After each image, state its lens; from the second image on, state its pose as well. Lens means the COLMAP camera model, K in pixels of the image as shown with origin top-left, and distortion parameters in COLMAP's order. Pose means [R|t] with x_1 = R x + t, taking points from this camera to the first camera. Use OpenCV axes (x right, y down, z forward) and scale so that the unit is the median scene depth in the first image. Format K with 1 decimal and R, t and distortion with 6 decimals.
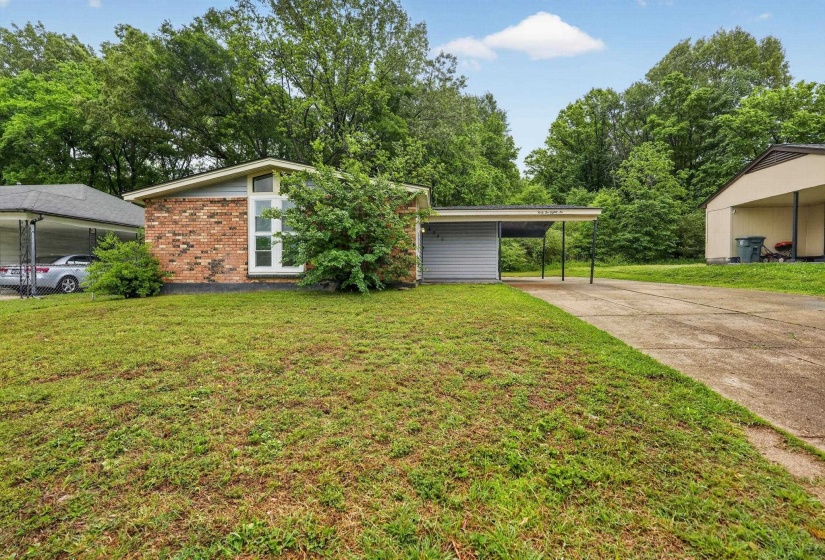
lens RADIAL K [[374.0, 0, 411.3], [0, 374.0, 270.3], [0, 0, 1]] dist [-0.012618, 0.000960]
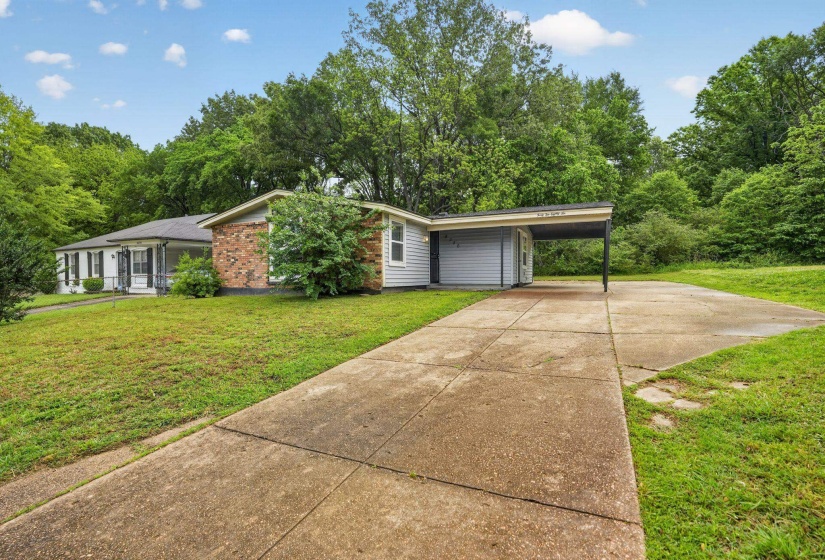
lens RADIAL K [[374.0, 0, 411.3], [0, 374.0, 270.3], [0, 0, 1]] dist [-0.012618, 0.000960]
pose [[0.922634, -0.007674, -0.385599, 0.163689], [0.006534, 0.999970, -0.004268, -0.005858], [0.385620, 0.001418, 0.922656, 0.004077]]
